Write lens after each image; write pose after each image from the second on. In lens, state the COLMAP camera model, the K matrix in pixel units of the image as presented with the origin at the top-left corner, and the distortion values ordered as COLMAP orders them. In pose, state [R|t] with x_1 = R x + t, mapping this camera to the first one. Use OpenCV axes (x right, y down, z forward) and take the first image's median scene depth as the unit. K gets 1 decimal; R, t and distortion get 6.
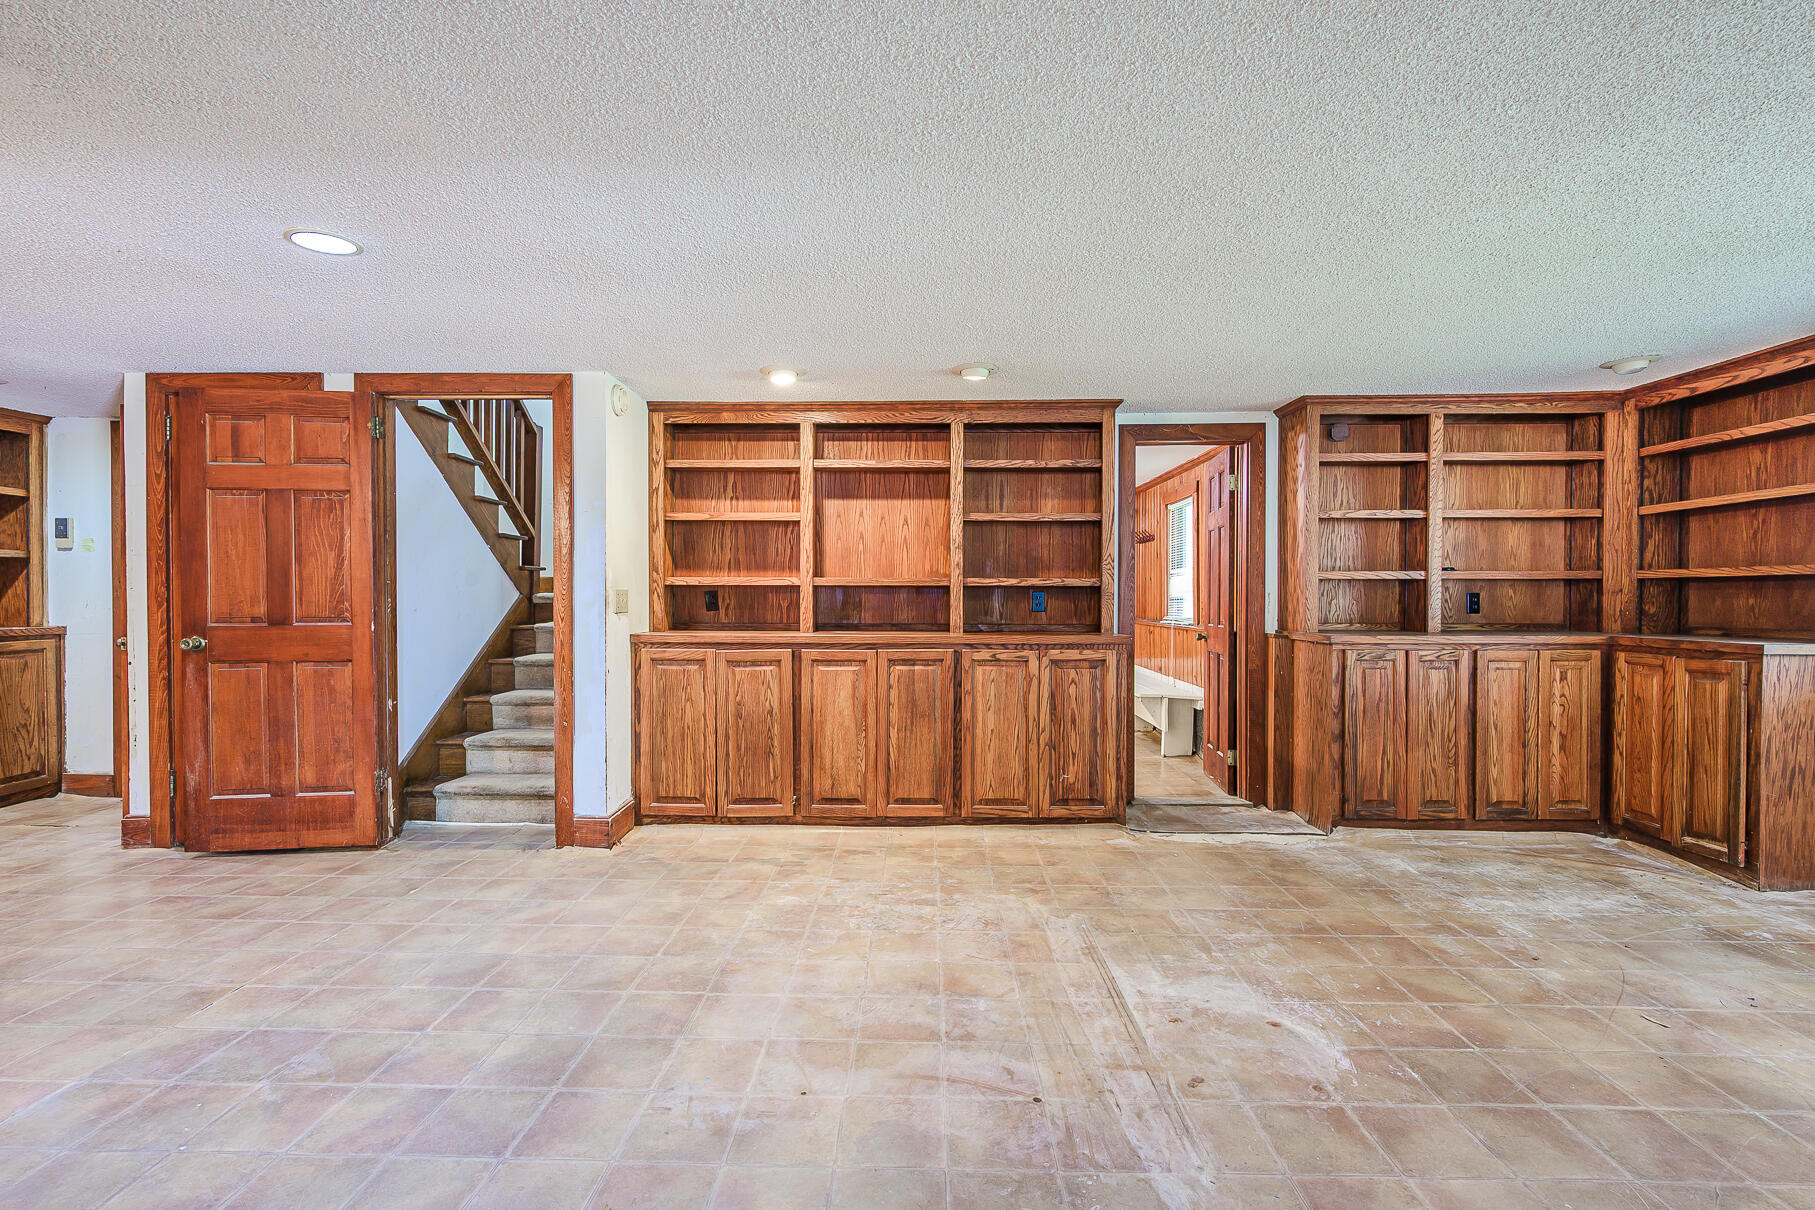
lens RADIAL K [[763.1, 0, 907.5], [0, 763.1, 605.0], [0, 0, 1]] dist [0.001465, 0.000184]
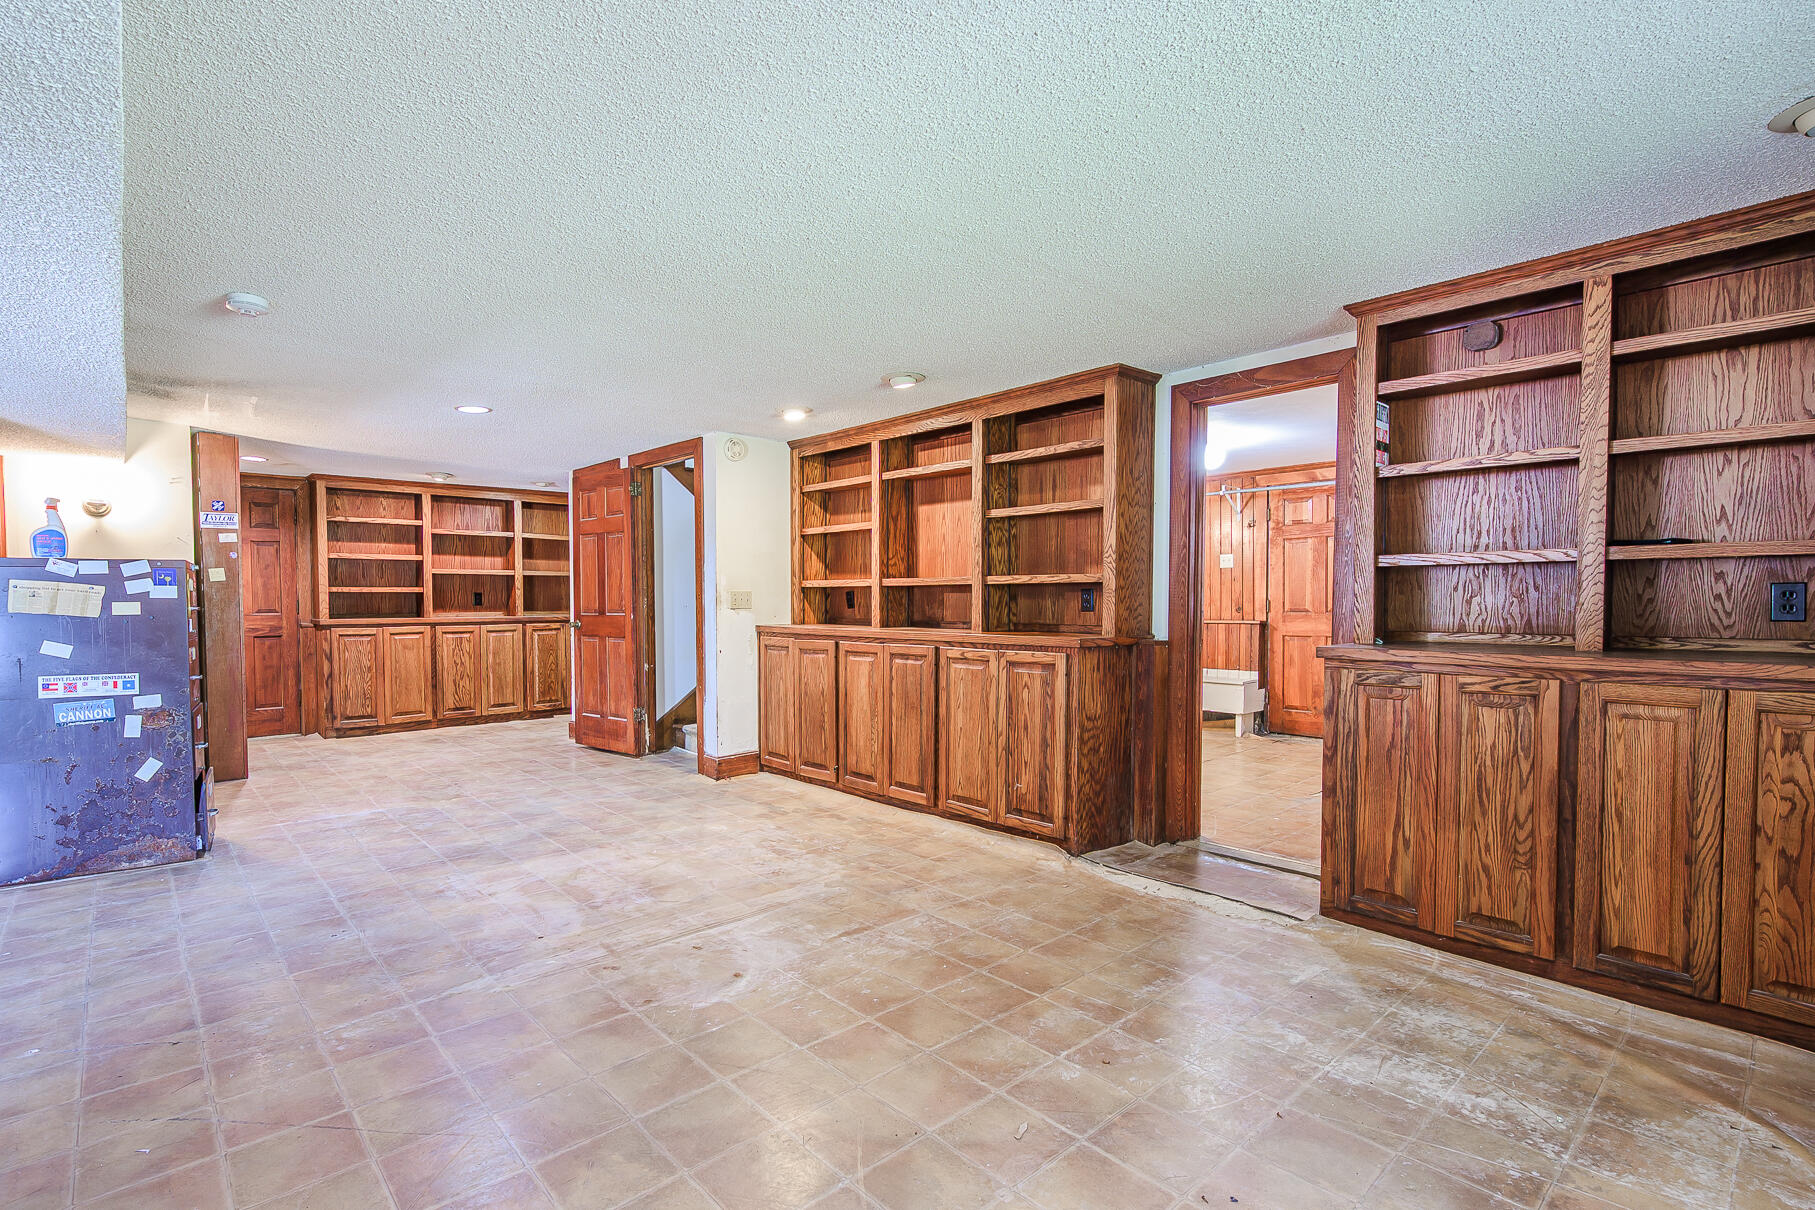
lens RADIAL K [[837.7, 0, 906.5], [0, 837.7, 622.5], [0, 0, 1]] dist [0.001351, -0.000022]
pose [[0.698394, 0.017650, -0.715496, 0.846210], [-0.004402, 0.999783, 0.020366, 0.003215], [0.715700, -0.011074, 0.698320, 0.180623]]
